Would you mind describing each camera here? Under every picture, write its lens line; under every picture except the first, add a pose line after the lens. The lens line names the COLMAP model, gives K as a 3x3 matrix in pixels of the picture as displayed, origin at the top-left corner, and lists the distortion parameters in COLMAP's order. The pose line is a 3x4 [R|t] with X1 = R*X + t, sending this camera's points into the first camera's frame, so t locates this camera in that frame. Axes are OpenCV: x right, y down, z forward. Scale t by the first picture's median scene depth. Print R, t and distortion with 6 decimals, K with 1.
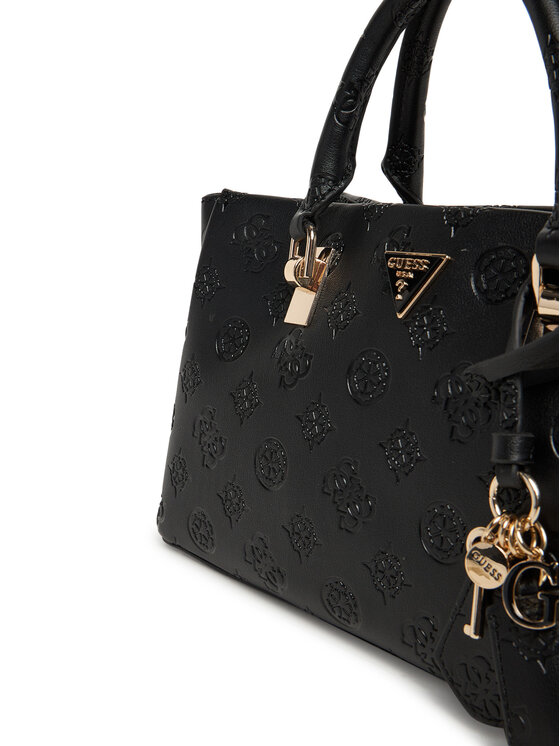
lens RADIAL K [[732.3, 0, 280.3], [0, 732.3, 373.8], [0, 0, 1]] dist [-0.011235, 0.000000]
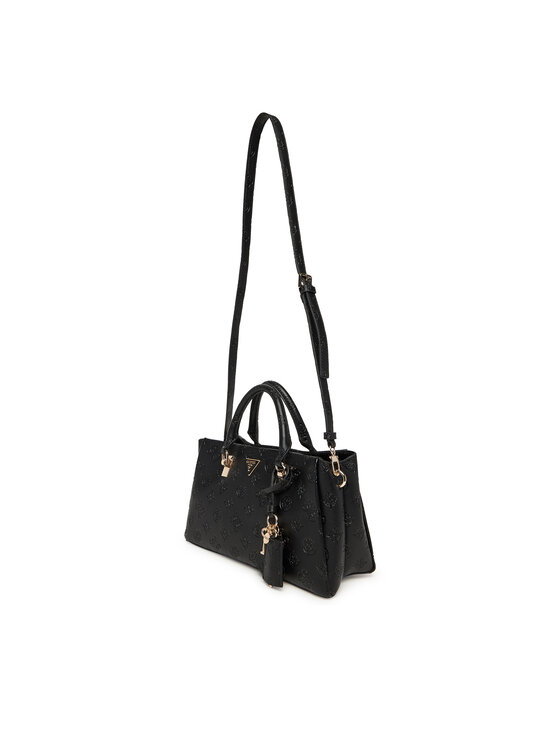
lens RADIAL K [[665.6, 0, 279.7], [0, 665.6, 371.6], [0, 0, 1]] dist [0.096450, 0.001778]
pose [[0.998800, -0.010778, 0.047784, 0.146629], [0.016650, 0.992112, -0.124244, -0.171130], [-0.046068, 0.124891, 0.991100, -2.443587]]
